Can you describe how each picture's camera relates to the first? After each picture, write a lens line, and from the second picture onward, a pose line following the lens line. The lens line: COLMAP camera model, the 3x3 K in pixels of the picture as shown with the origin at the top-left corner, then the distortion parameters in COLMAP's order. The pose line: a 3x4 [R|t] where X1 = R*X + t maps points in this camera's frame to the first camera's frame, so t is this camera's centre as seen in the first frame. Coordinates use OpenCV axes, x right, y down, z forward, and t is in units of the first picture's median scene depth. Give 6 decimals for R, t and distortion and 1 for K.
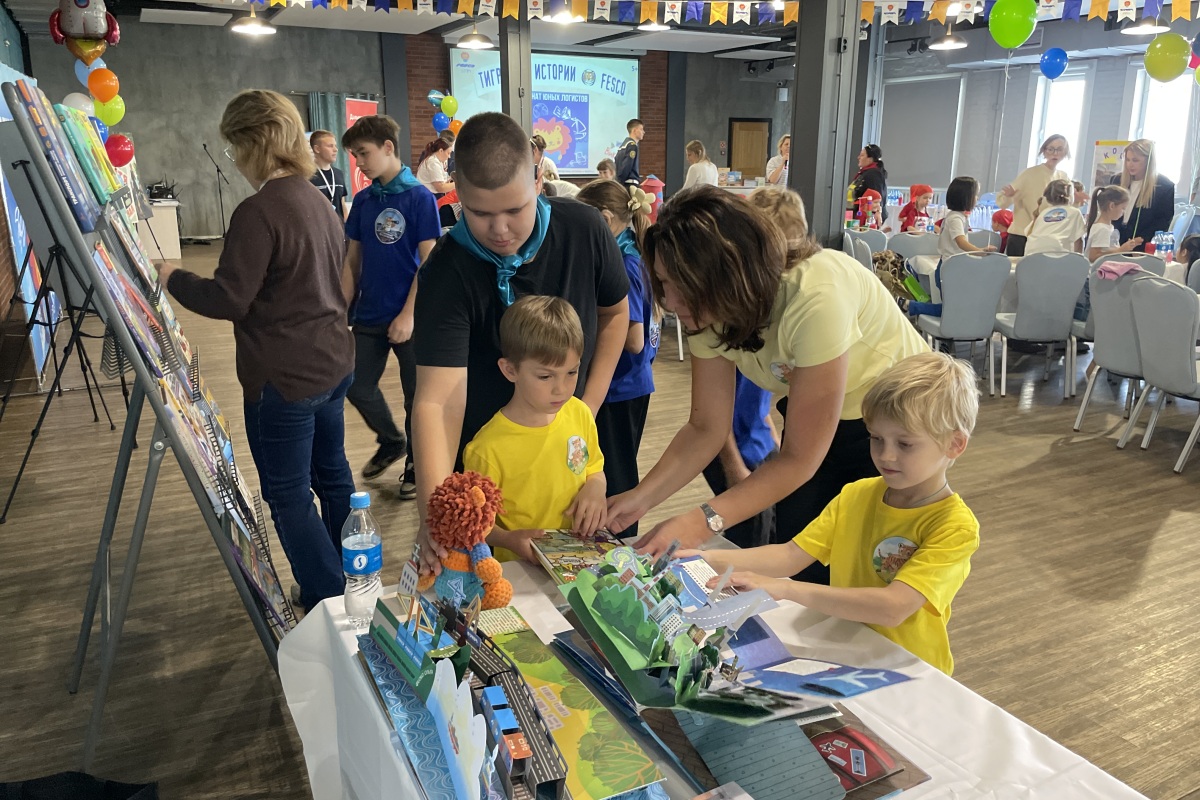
lens RADIAL K [[915.4, 0, 600.0], [0, 915.4, 400.0], [0, 0, 1]] dist [-0.000848, -0.001303]
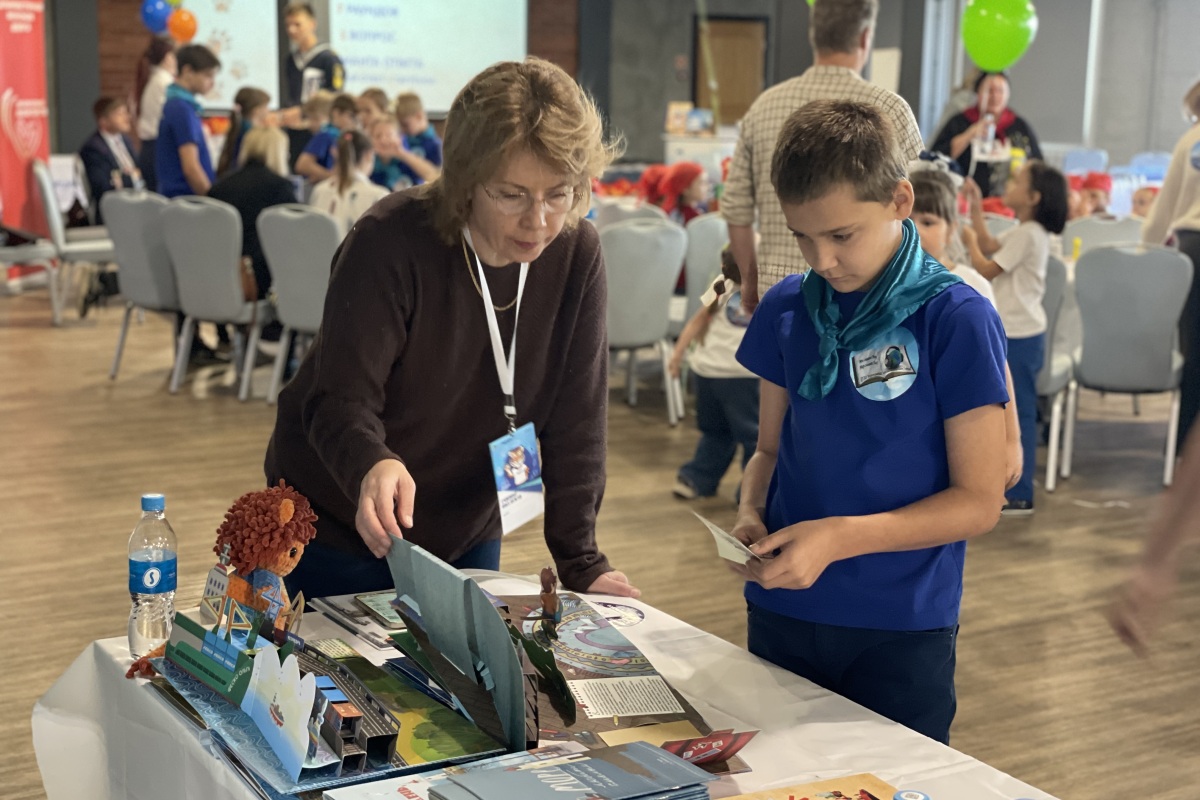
lens RADIAL K [[1779.2, 0, 600.0], [0, 1779.2, 400.0], [0, 0, 1]] dist [0.025222, 0.061395]
pose [[0.996841, -0.000940, 0.079413, 0.017727], [0.007354, 0.996726, -0.080515, 0.130497], [-0.079078, 0.080844, 0.993585, -0.598188]]
